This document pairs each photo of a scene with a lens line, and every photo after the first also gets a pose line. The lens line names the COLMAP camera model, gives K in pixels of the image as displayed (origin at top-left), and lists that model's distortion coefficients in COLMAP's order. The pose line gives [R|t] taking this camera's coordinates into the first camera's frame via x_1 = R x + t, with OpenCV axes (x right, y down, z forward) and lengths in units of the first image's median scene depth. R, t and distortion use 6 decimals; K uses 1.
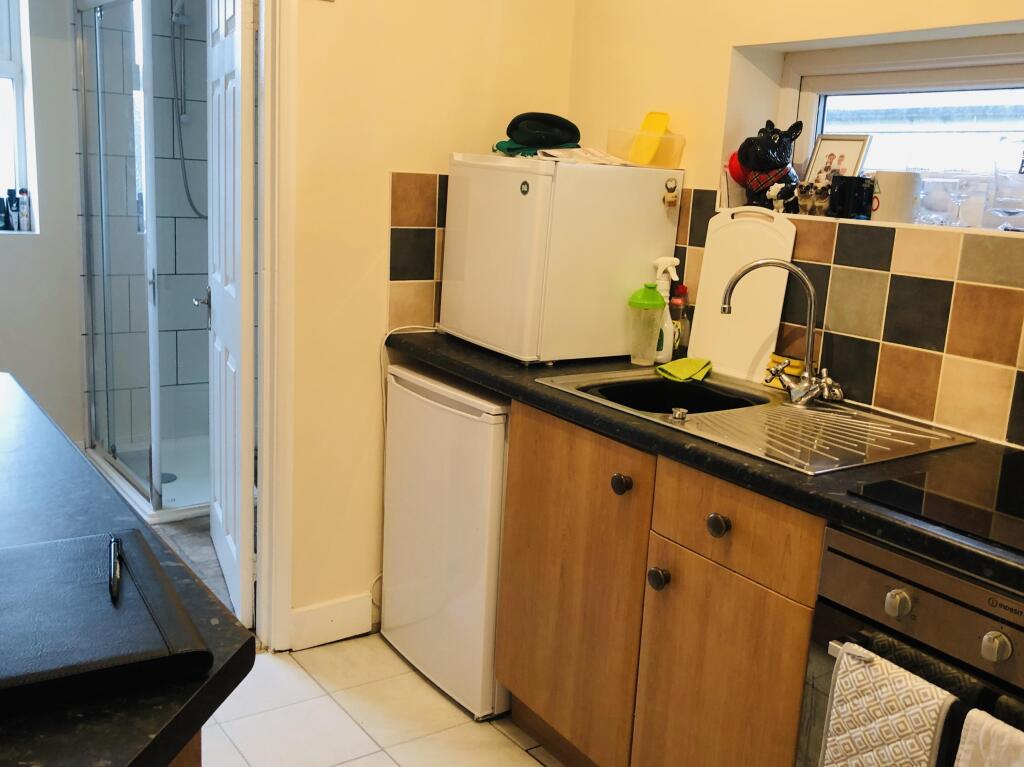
lens RADIAL K [[997.1, 0, 511.2], [0, 997.1, 385.2], [0, 0, 1]] dist [0.001324, 0.000000]
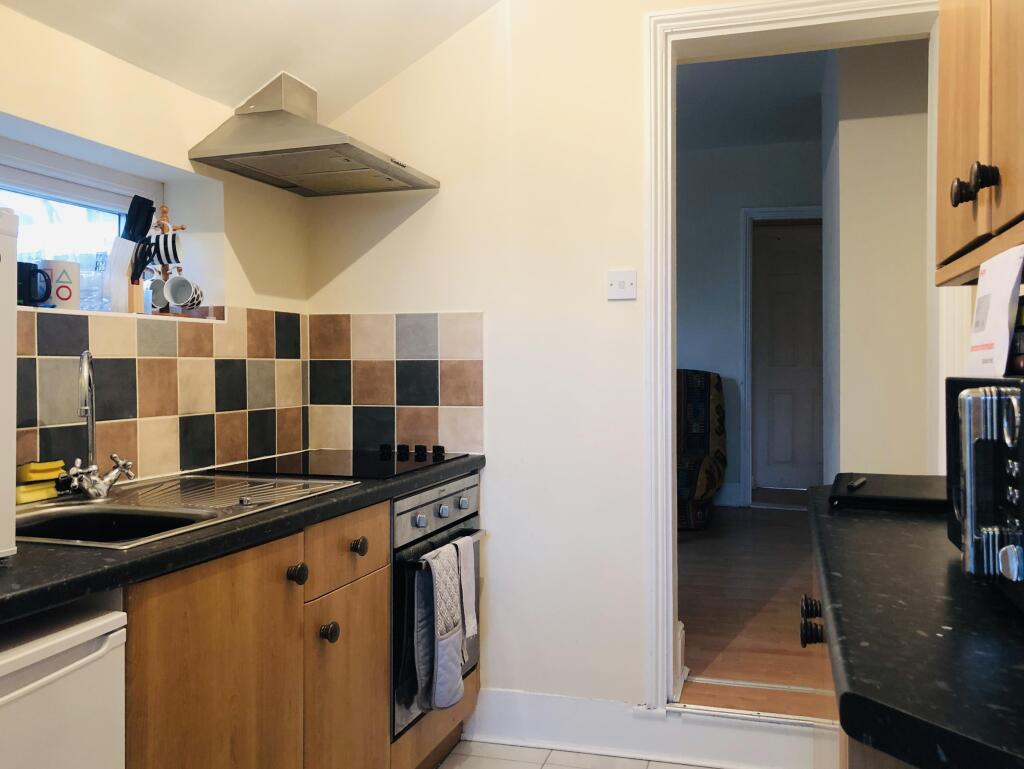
lens RADIAL K [[895.8, 0, 510.8], [0, 895.8, 381.0], [0, 0, 1]] dist [-0.000132, -0.001790]
pose [[-0.616888, -0.064420, 0.784410, -0.651538], [0.140313, 0.971677, 0.190147, -0.208354], [-0.774443, 0.227362, -0.590377, 1.231707]]
